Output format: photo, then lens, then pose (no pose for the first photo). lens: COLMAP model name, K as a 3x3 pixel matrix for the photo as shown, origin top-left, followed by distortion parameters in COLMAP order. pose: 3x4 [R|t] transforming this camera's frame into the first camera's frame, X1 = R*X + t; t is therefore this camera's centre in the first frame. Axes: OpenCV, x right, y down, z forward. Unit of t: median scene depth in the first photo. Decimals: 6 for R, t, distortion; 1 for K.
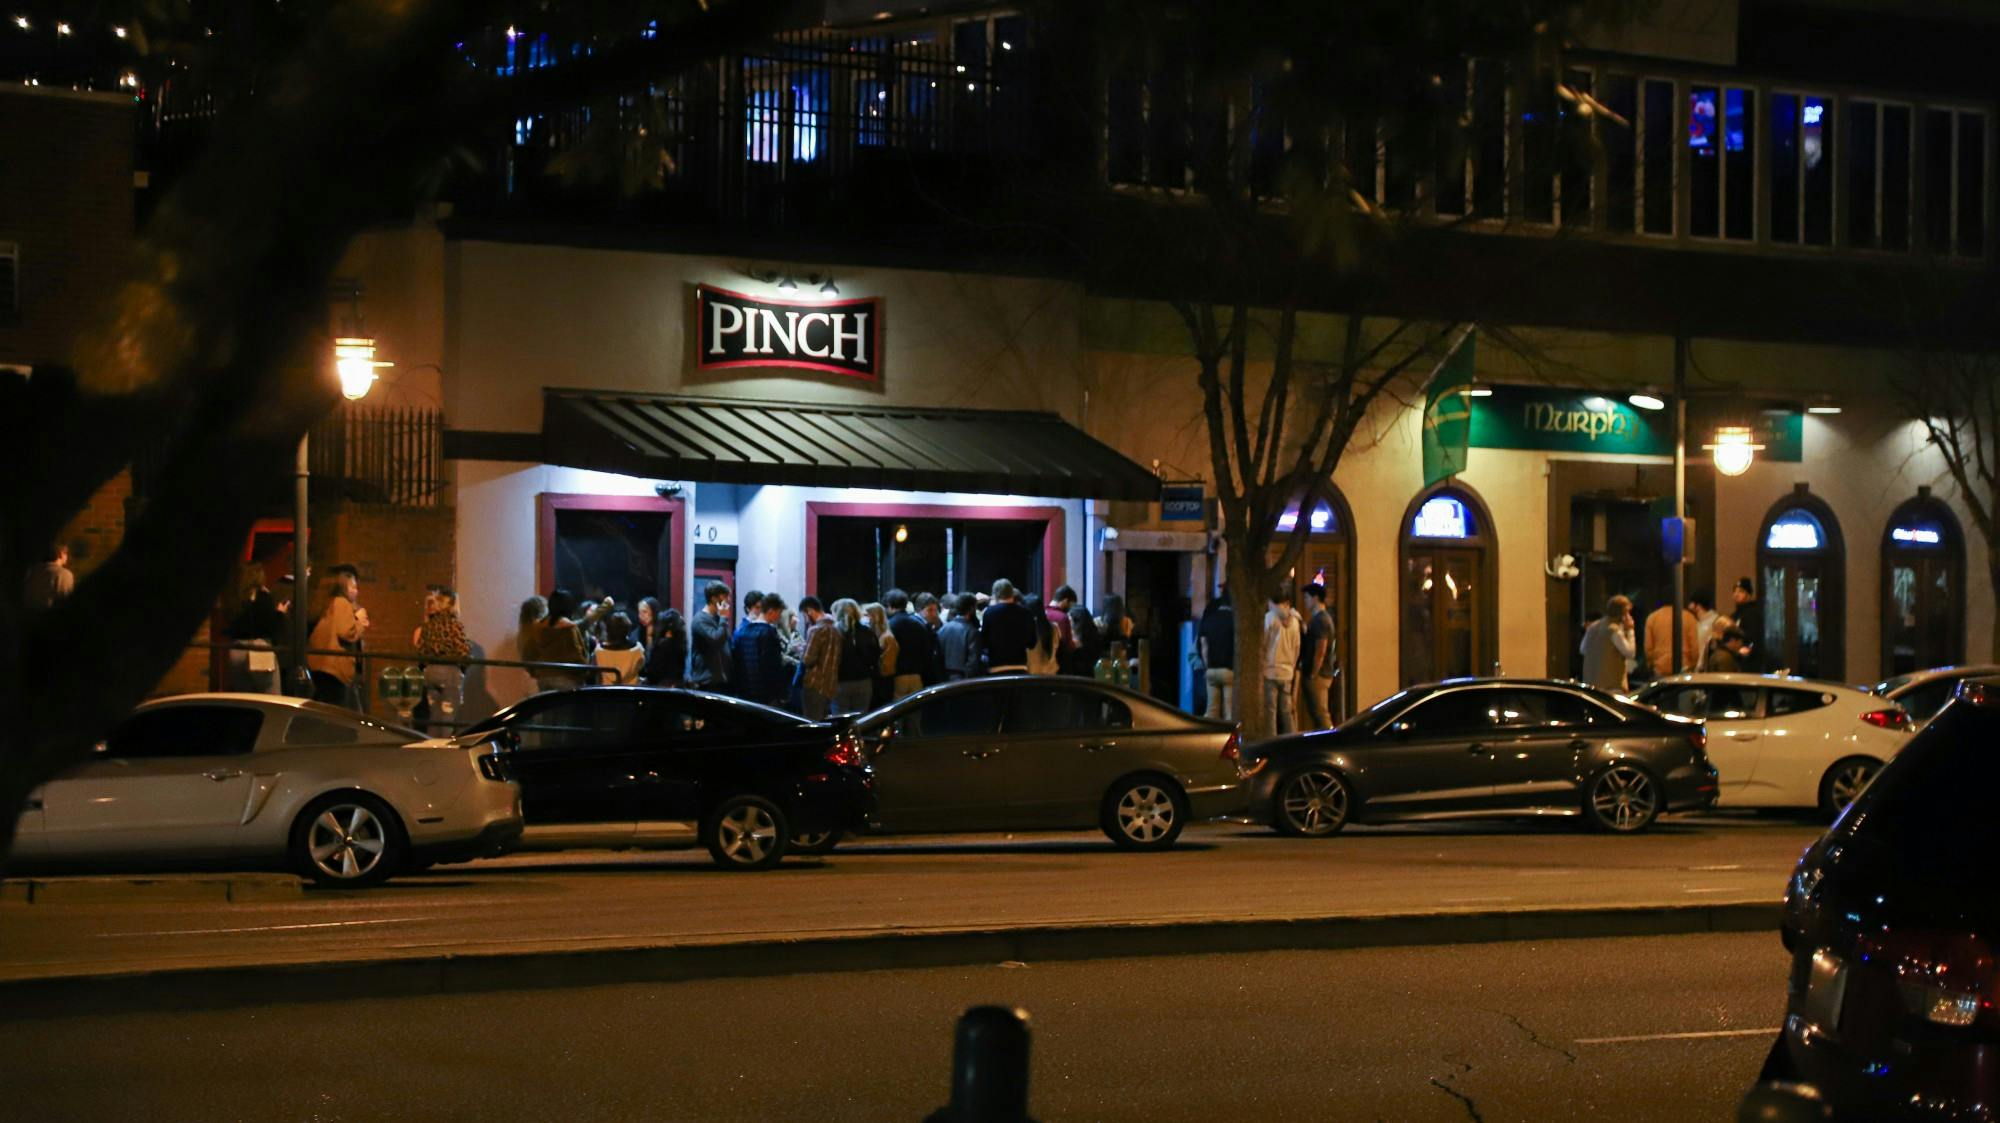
lens RADIAL K [[1463.3, 0, 1000.0], [0, 1463.3, 561.5], [0, 0, 1]] dist [0.000354, -0.000416]
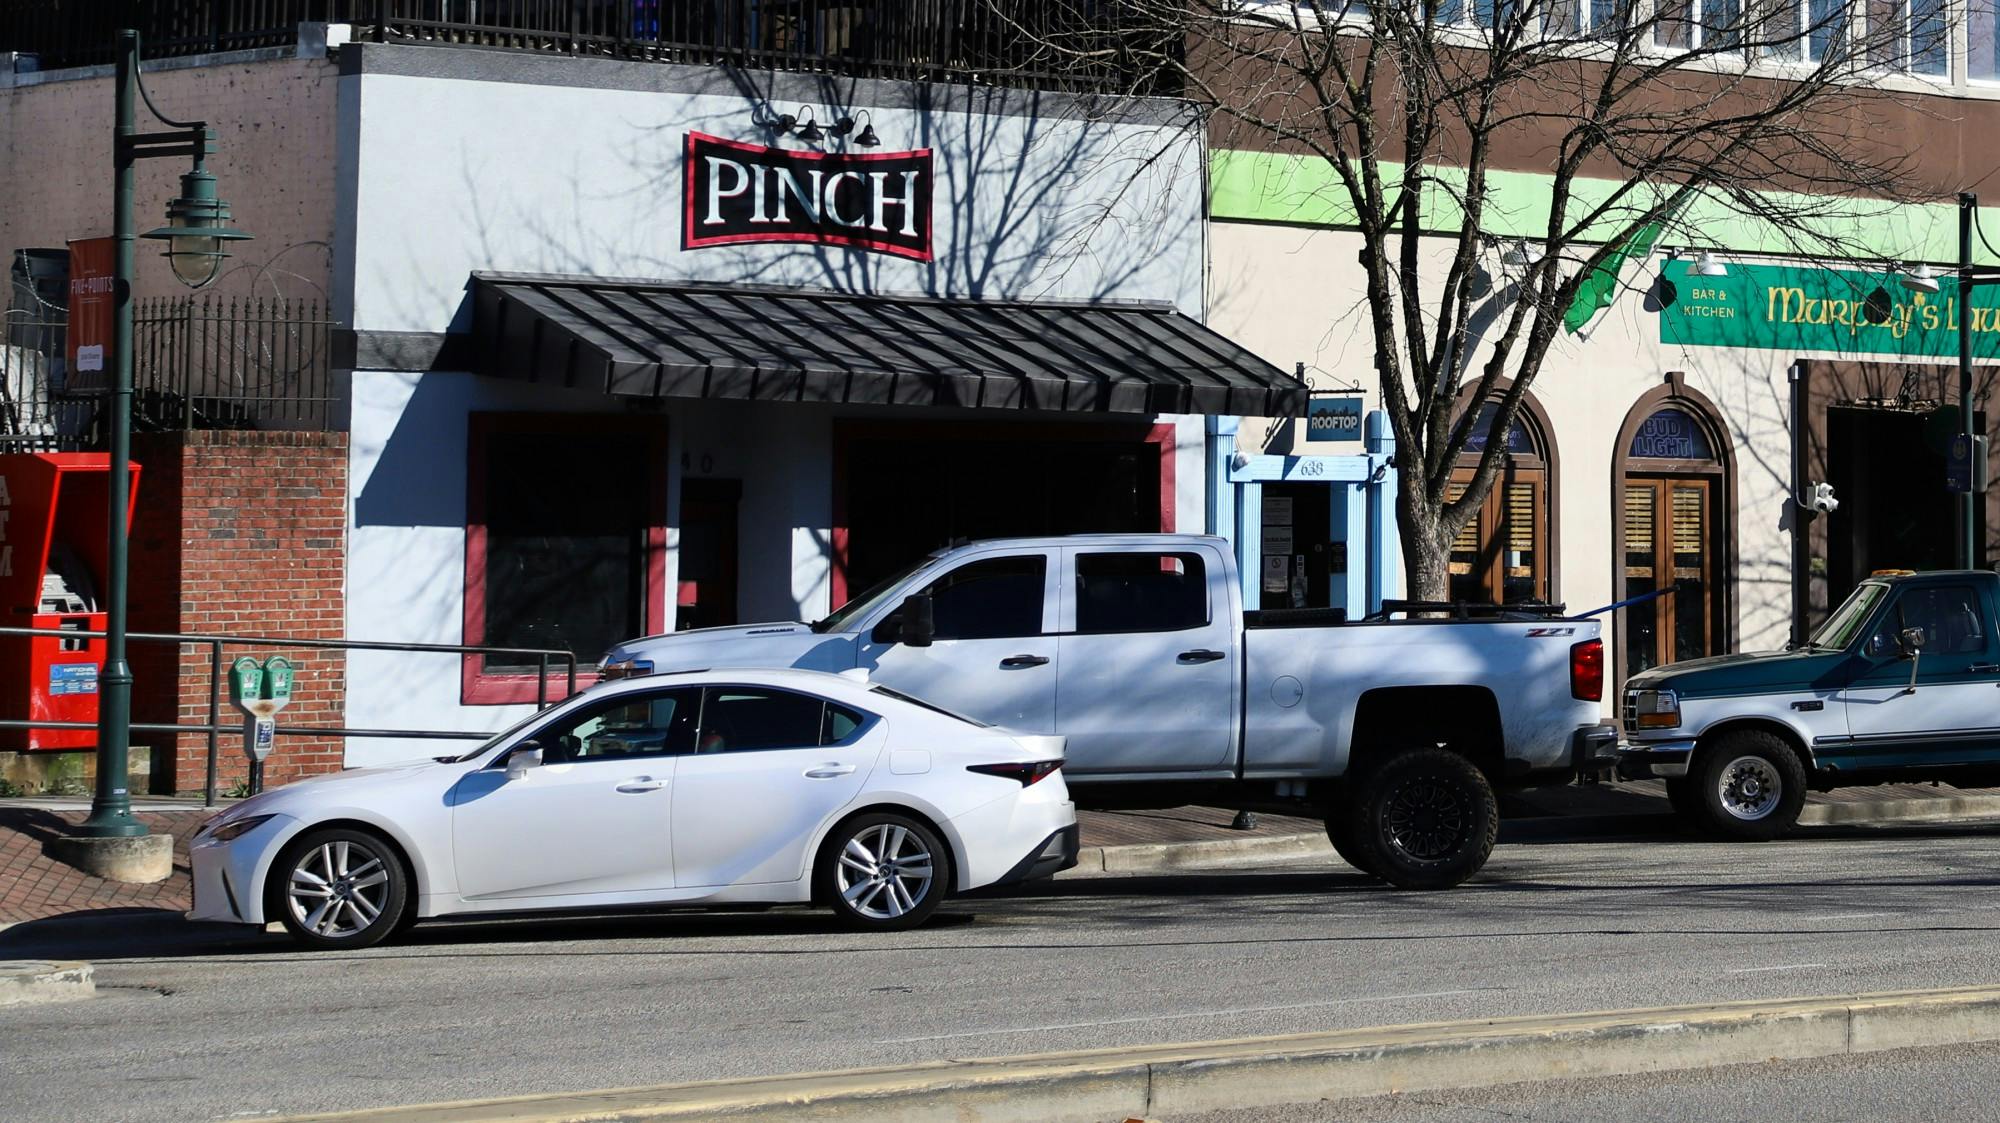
lens RADIAL K [[1438.9, 0, 1002.4], [0, 1438.9, 523.2], [0, 0, 1]] dist [-0.000205, -0.002034]
pose [[0.995857, -0.001778, 0.090914, -0.118360], [0.005906, 0.998962, -0.045157, 0.047715], [-0.090739, 0.045507, 0.994834, 0.270198]]
